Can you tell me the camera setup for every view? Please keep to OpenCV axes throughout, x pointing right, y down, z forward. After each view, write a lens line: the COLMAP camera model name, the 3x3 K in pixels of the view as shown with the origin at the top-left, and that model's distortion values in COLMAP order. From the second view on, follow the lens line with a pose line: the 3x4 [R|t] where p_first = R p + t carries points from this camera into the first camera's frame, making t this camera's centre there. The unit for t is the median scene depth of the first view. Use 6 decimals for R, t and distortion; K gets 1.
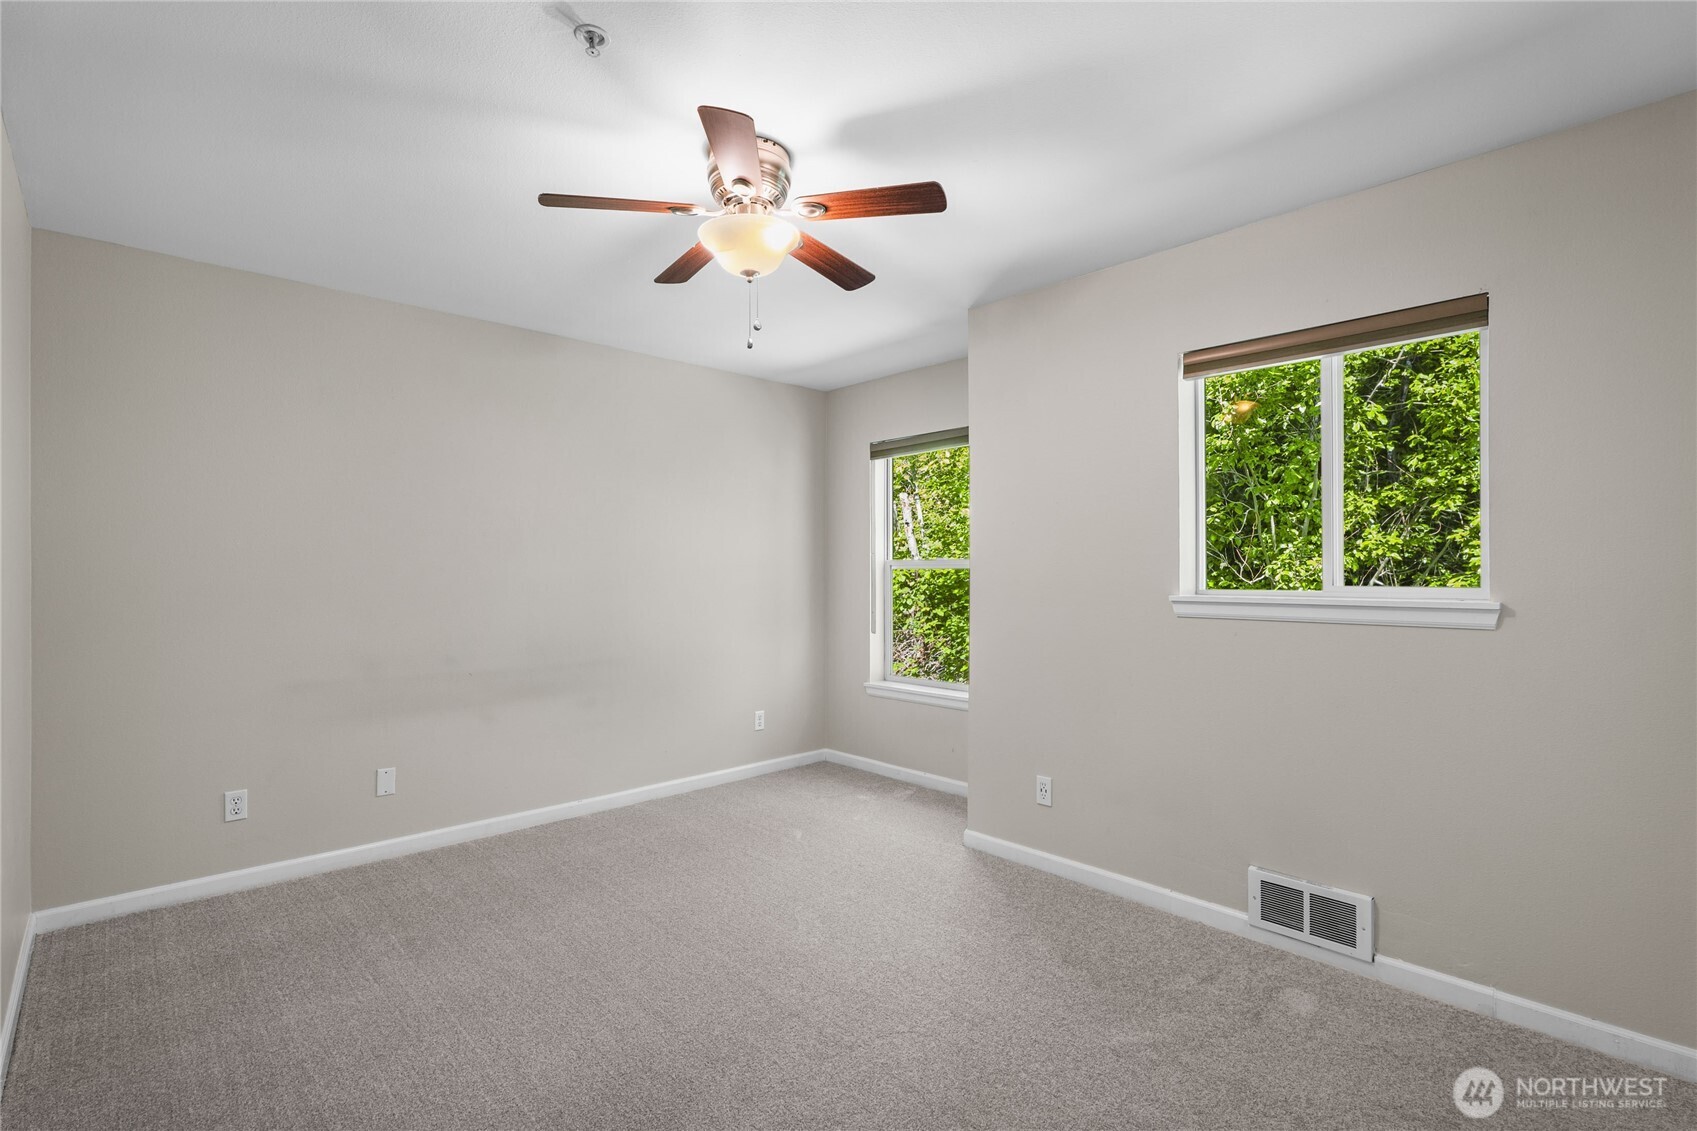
lens RADIAL K [[795.9, 0, 845.0], [0, 795.9, 567.8], [0, 0, 1]] dist [0.008122, -0.000792]
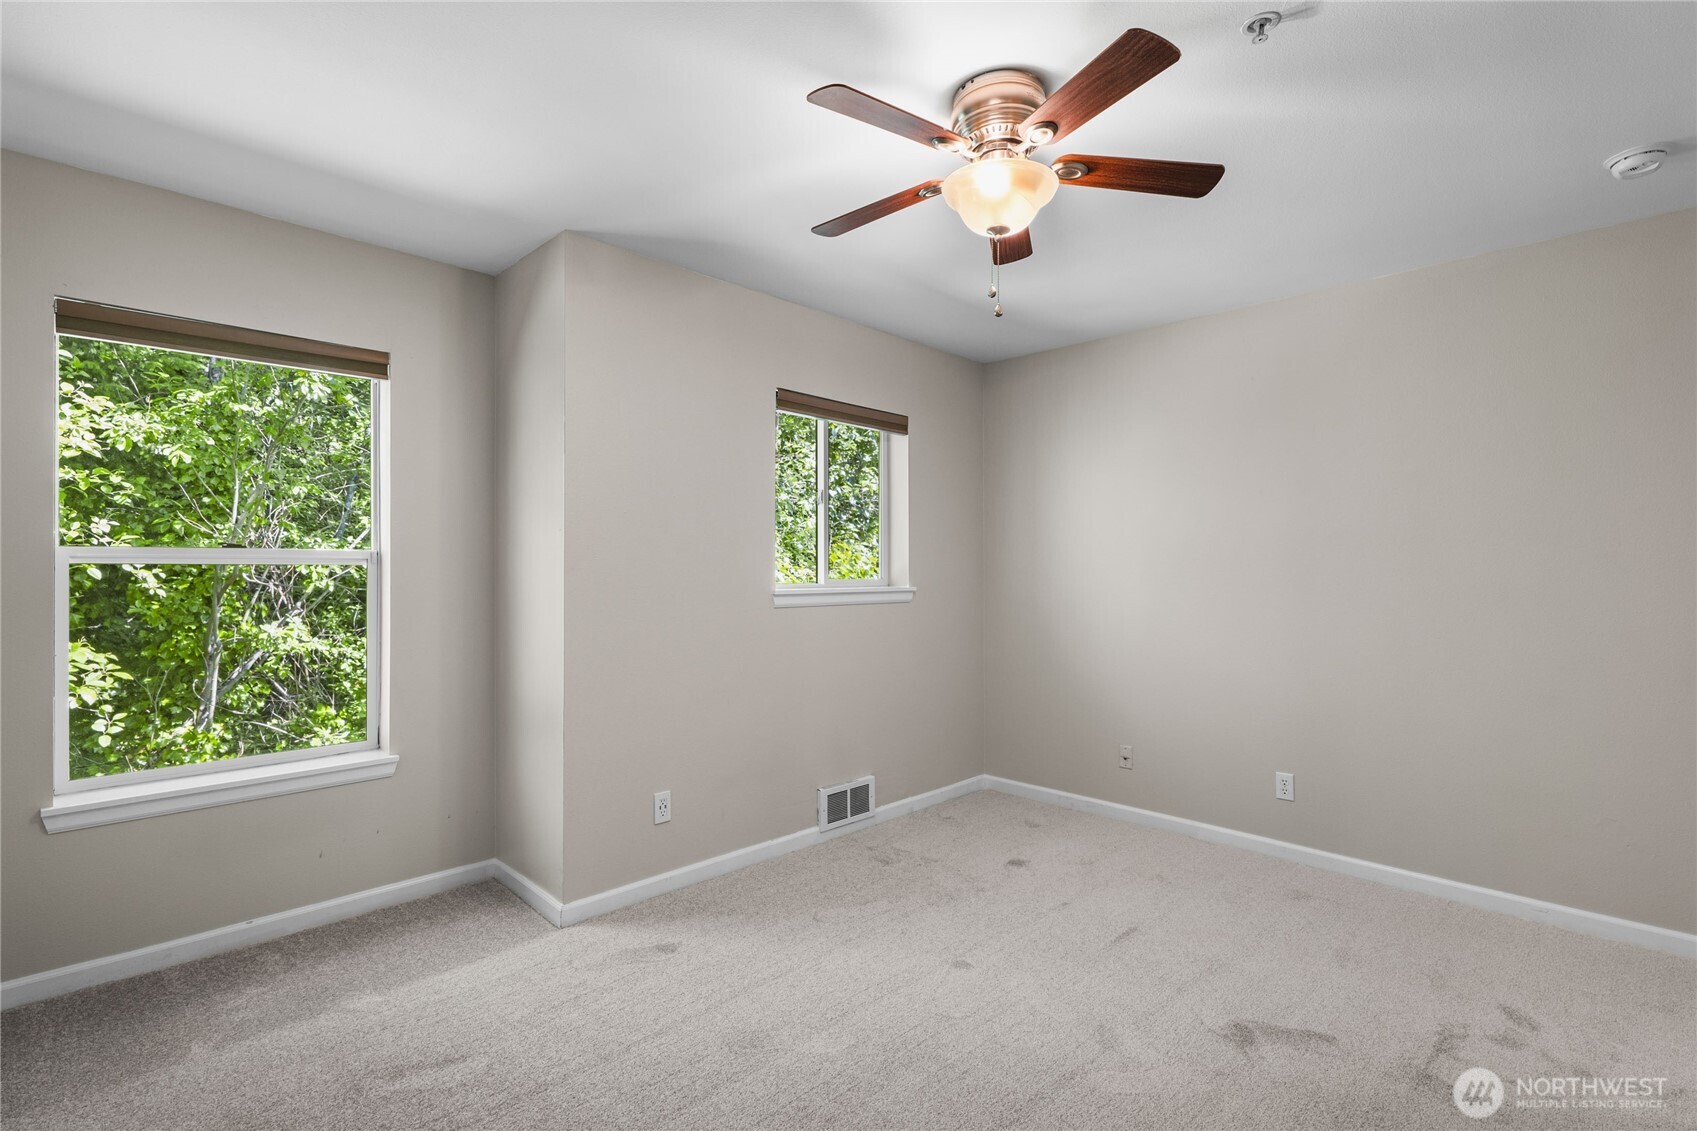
lens RADIAL K [[795.9, 0, 848.0], [0, 795.9, 568.7], [0, 0, 1]] dist [0.008122, -0.000792]
pose [[-0.036091, 0.003127, 0.999344, -0.841583], [-0.001231, 0.999994, -0.003173, 0.007171], [-0.999348, -0.001345, -0.036087, 1.012158]]
